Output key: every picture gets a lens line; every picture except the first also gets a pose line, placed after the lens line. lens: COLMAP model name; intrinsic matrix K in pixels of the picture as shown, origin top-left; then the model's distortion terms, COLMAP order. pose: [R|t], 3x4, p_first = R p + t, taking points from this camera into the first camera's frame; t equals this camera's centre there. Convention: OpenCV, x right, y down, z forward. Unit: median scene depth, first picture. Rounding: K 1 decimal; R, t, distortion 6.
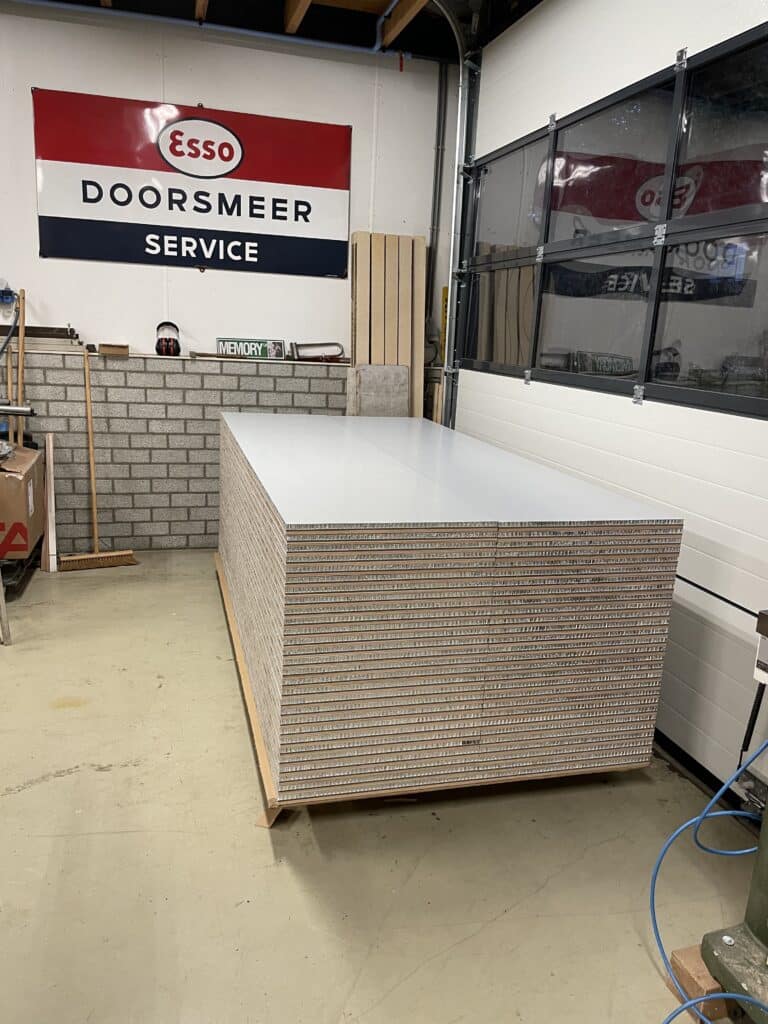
lens RADIAL K [[775.9, 0, 381.7], [0, 775.9, 510.9], [0, 0, 1]] dist [0.073826, -0.094017]
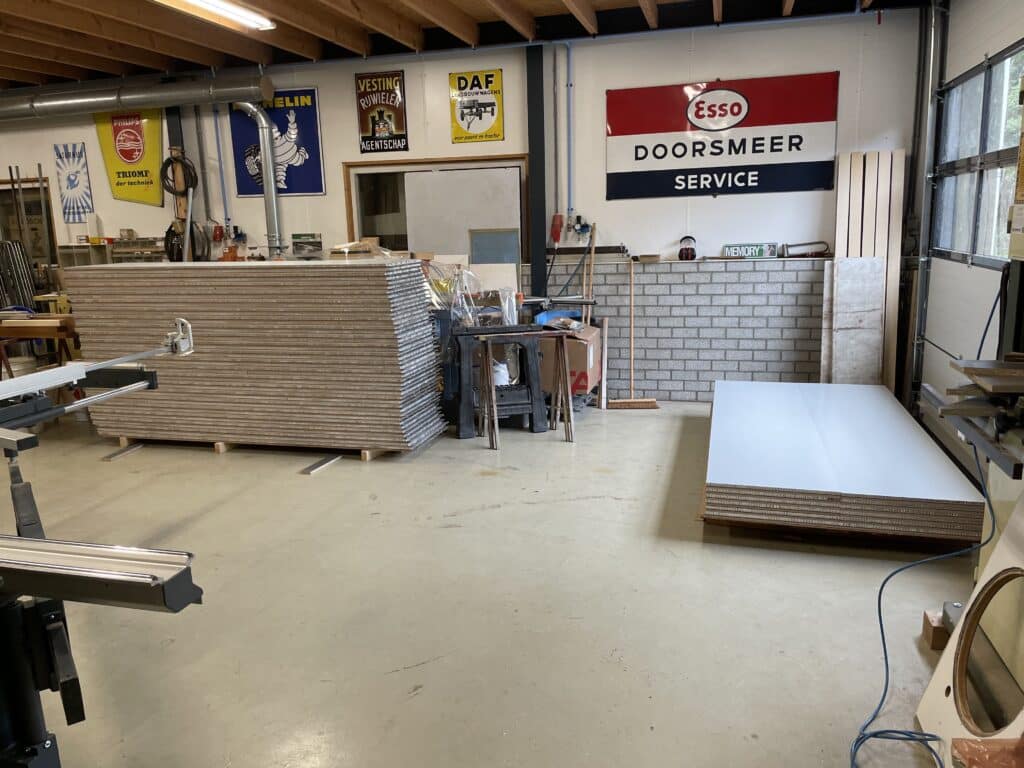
lens RADIAL K [[775.9, 0, 510.7], [0, 775.9, 388.4], [0, 0, 1]] dist [0.073826, -0.094017]
pose [[0.856872, 0.032186, -0.514523, 0.181180], [-0.046929, 0.998775, -0.015675, 0.066292], [0.513388, 0.037578, 0.857333, -0.346585]]
